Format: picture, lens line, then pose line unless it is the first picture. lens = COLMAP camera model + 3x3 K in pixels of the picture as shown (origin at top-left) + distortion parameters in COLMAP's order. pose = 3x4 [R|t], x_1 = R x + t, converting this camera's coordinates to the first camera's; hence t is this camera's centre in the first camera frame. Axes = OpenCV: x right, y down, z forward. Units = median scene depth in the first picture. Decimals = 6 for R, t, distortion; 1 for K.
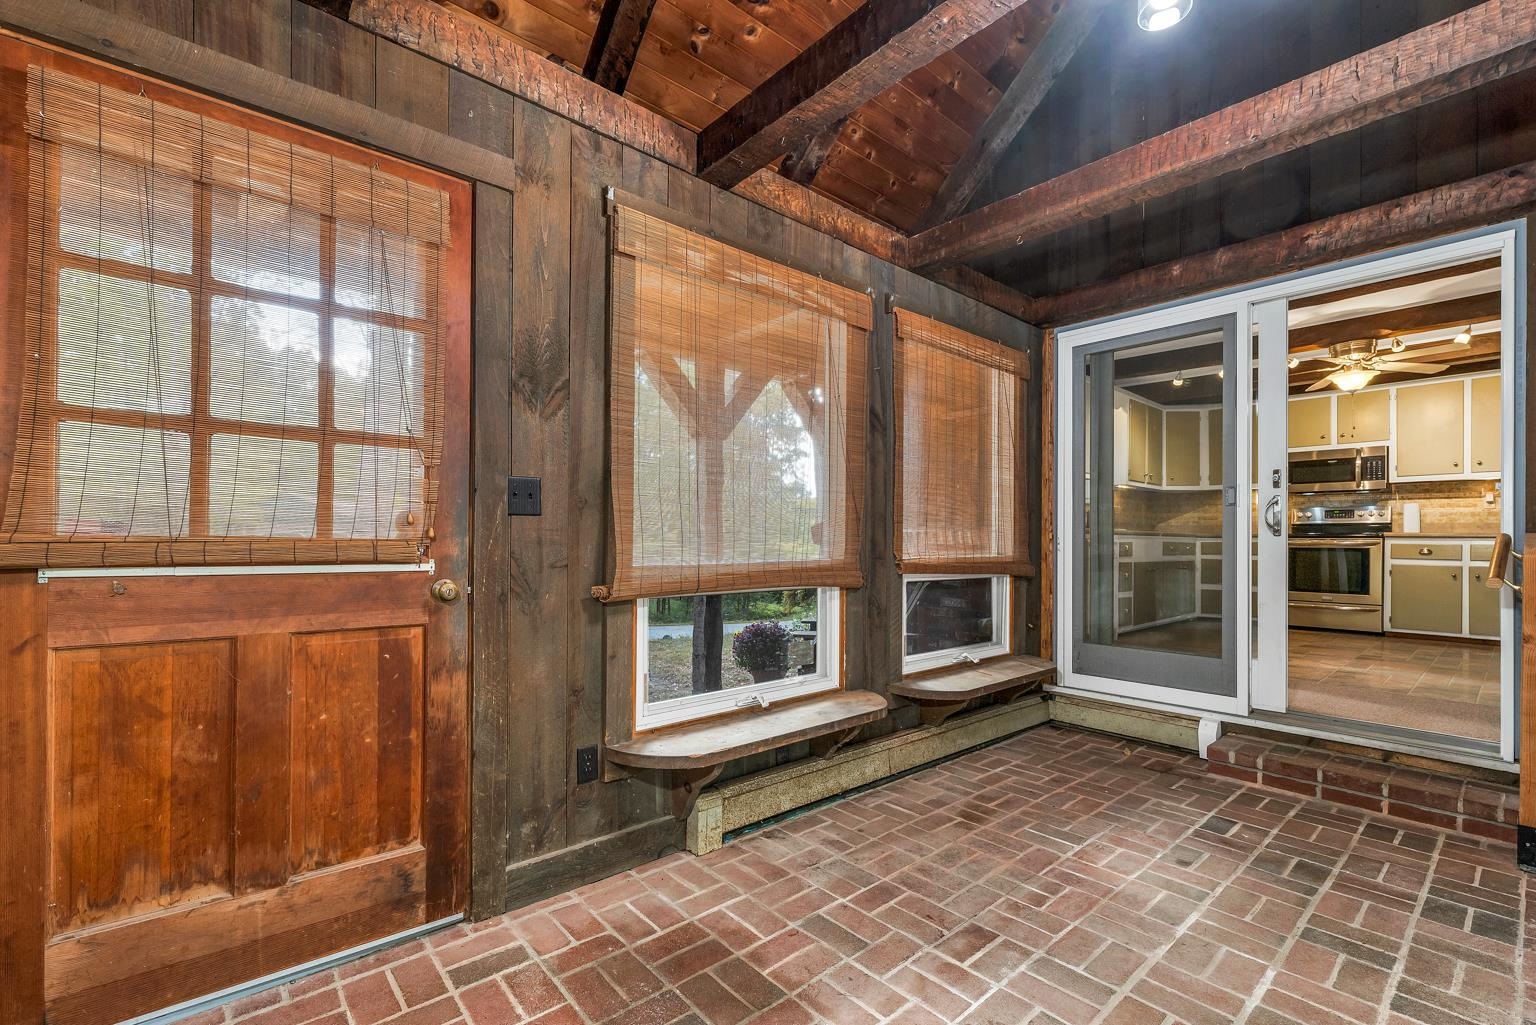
lens RADIAL K [[667.7, 0, 765.1], [0, 667.7, 541.4], [0, 0, 1]] dist [0.000595, 0.000106]
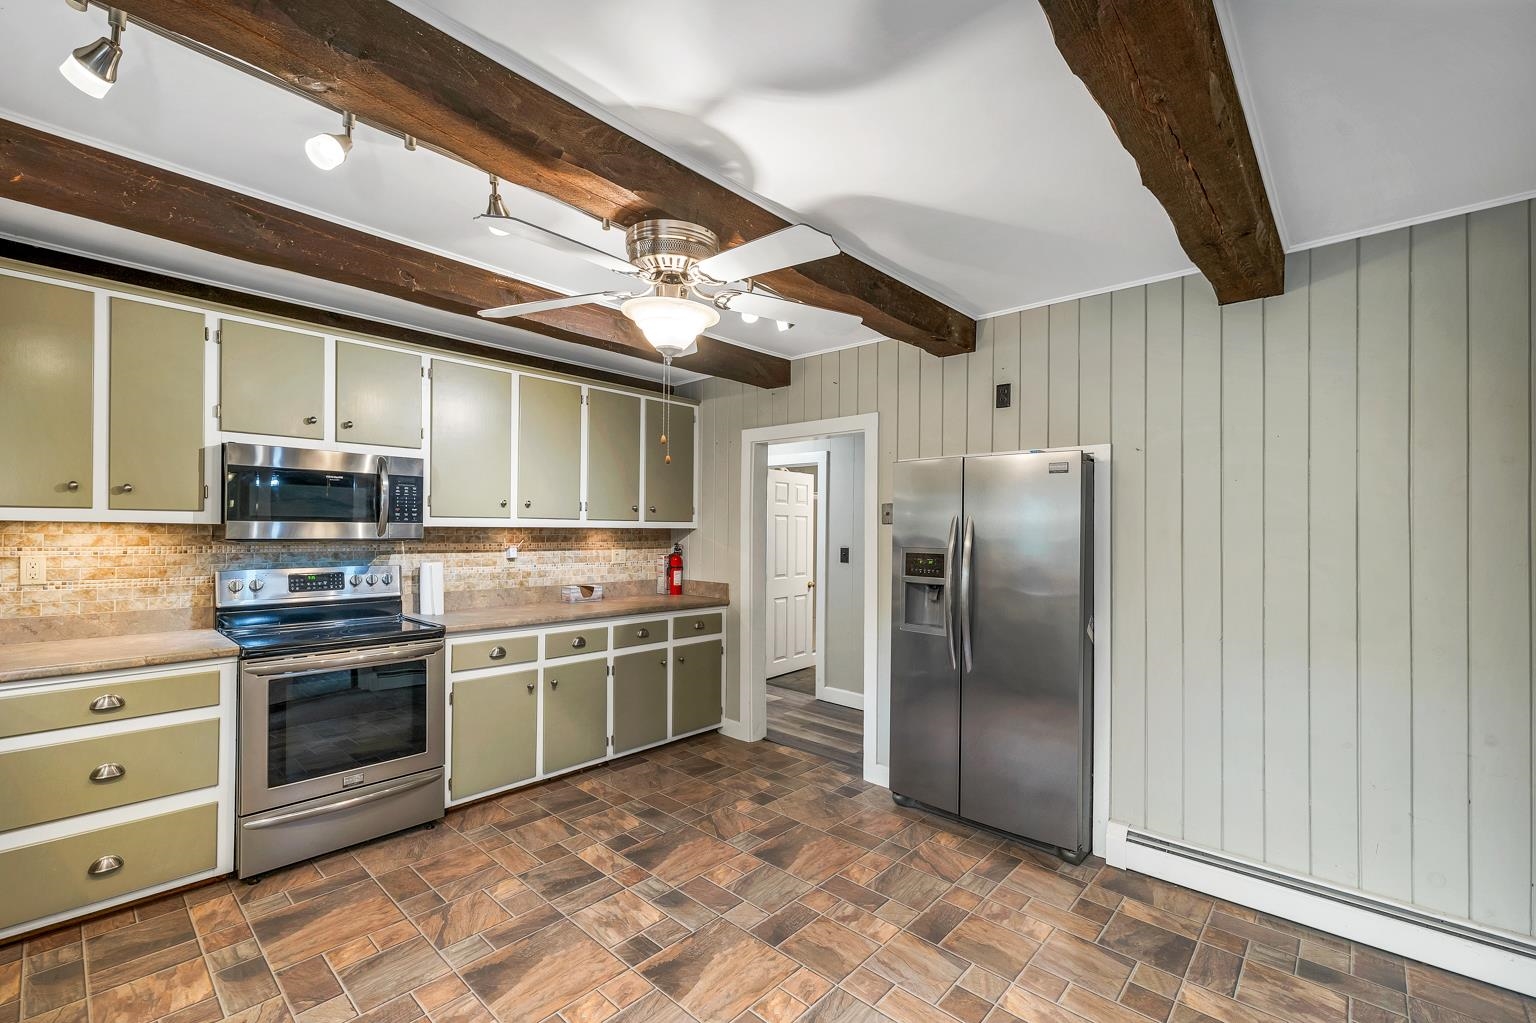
lens RADIAL K [[650.6, 0, 770.5], [0, 650.6, 526.2], [0, 0, 1]] dist [0.001092, 0.000251]
pose [[-0.111232, -0.003888, 0.993787, 0.686878], [-0.010487, 0.999941, 0.002738, -0.171653], [-0.993739, -0.010117, -0.111266, 1.431739]]
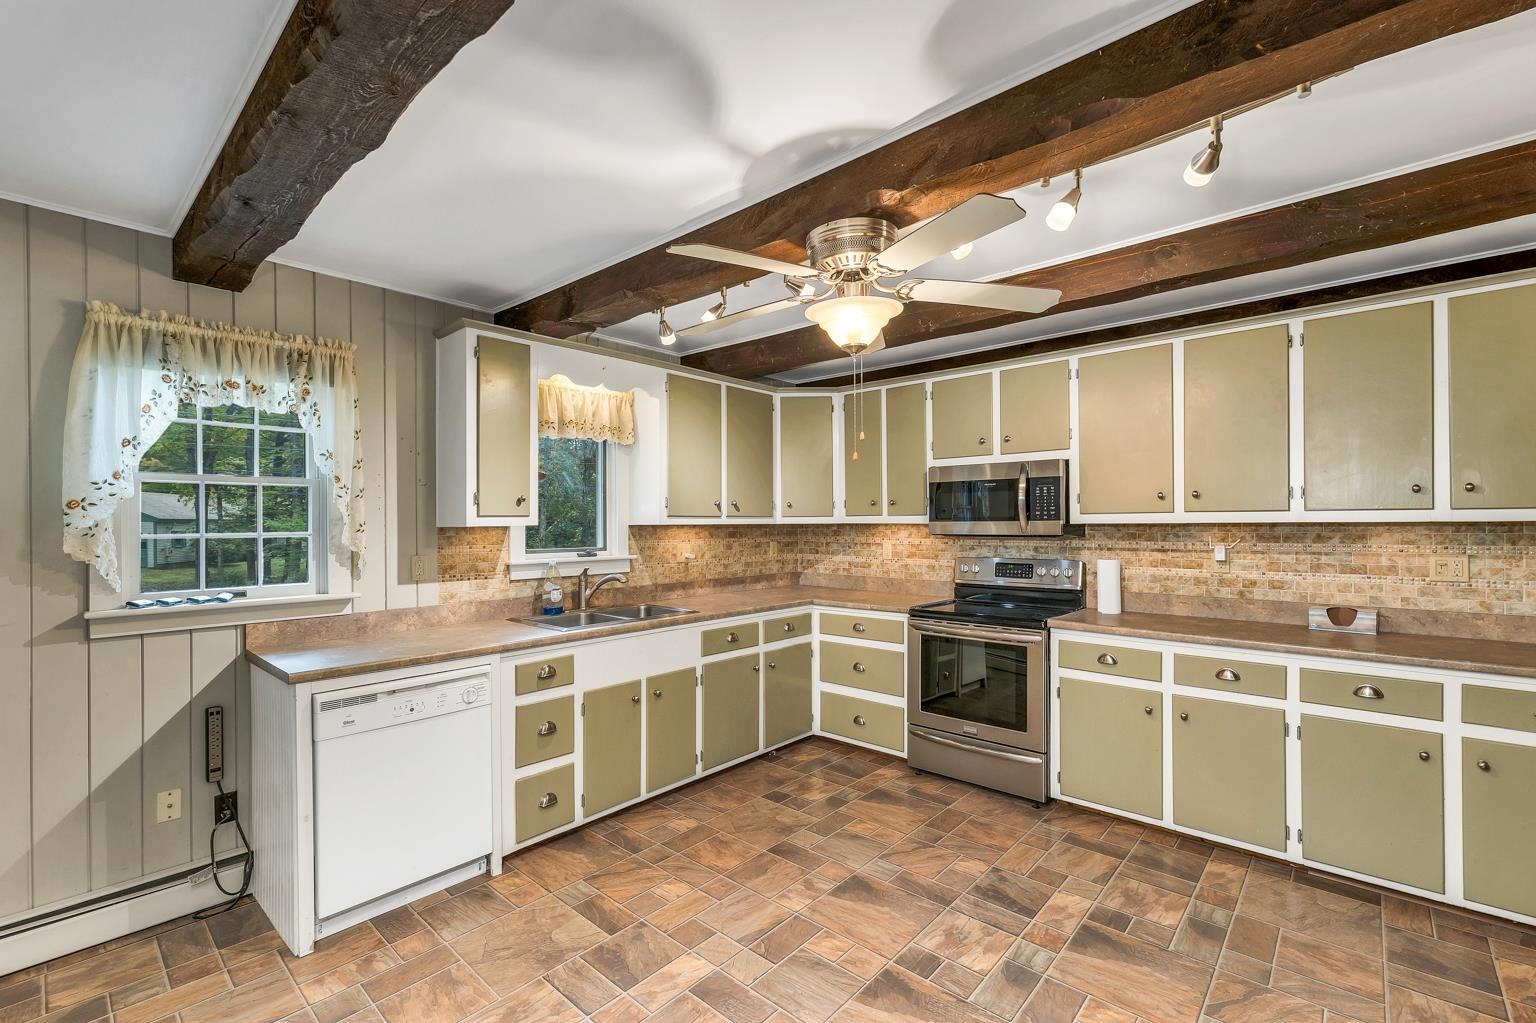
lens RADIAL K [[667.7, 0, 767.9], [0, 667.7, 521.3], [0, 0, 1]] dist [0.000595, 0.000106]
pose [[0.993490, -0.011331, 0.113357, 1.137308], [0.011841, 0.999923, -0.003823, -0.168103], [-0.113305, 0.005141, 0.993547, 0.857935]]
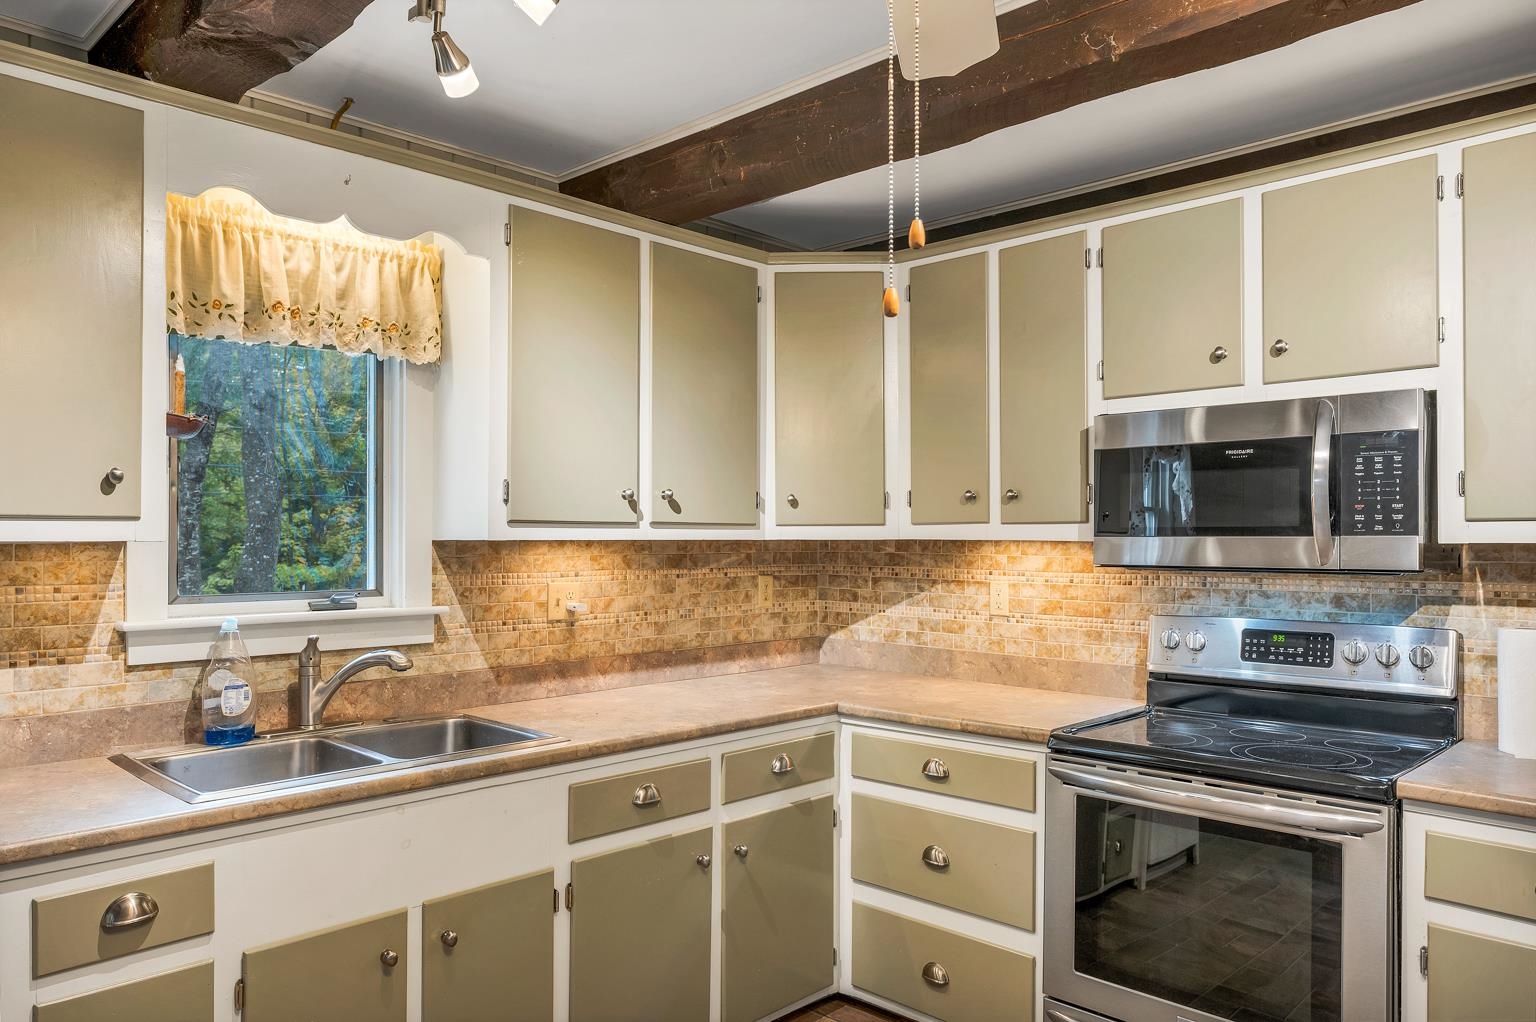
lens RADIAL K [[1052.3, 0, 767.9], [0, 1052.3, 532.8], [0, 0, 1]] dist [-0.000136, 0.002853]
pose [[0.997196, -0.005650, 0.074618, 1.234997], [0.006148, 0.999960, -0.006445, -0.168162], [-0.074579, 0.006886, 0.997191, 1.187951]]
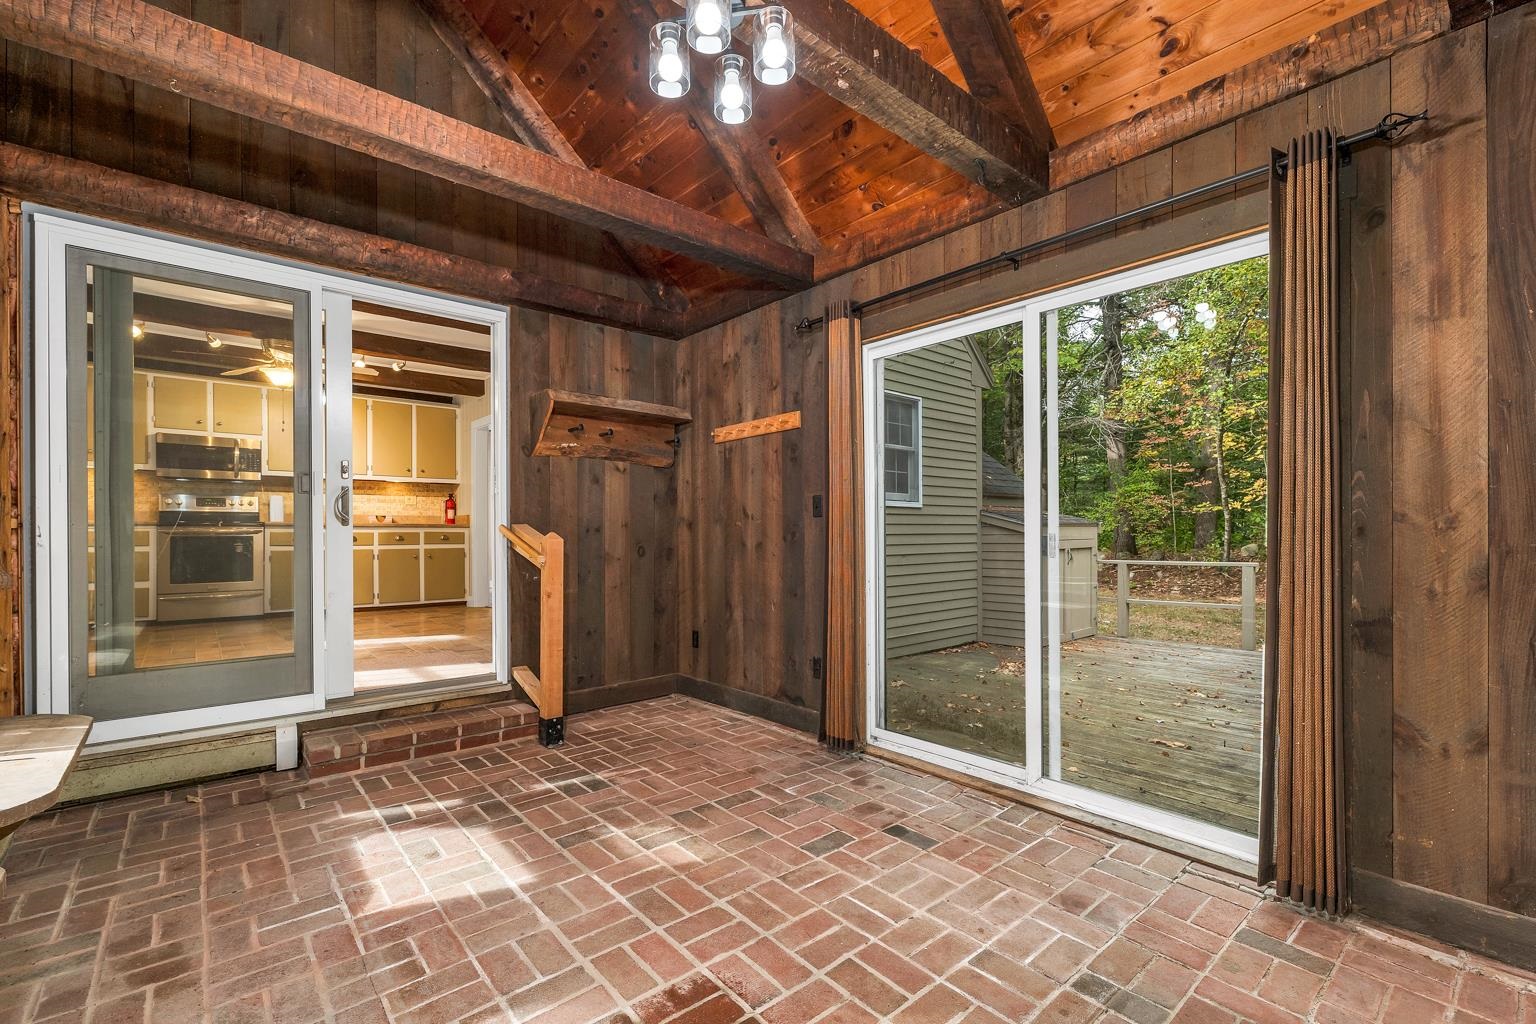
lens RADIAL K [[667.7, 0, 761.0], [0, 667.7, 531.5], [0, 0, 1]] dist [0.000595, 0.000106]
pose [[0.018865, -0.006393, 0.999802, -0.235250], [0.002182, 0.999977, 0.006353, -0.003888], [-0.999820, 0.002061, 0.018879, 0.325532]]
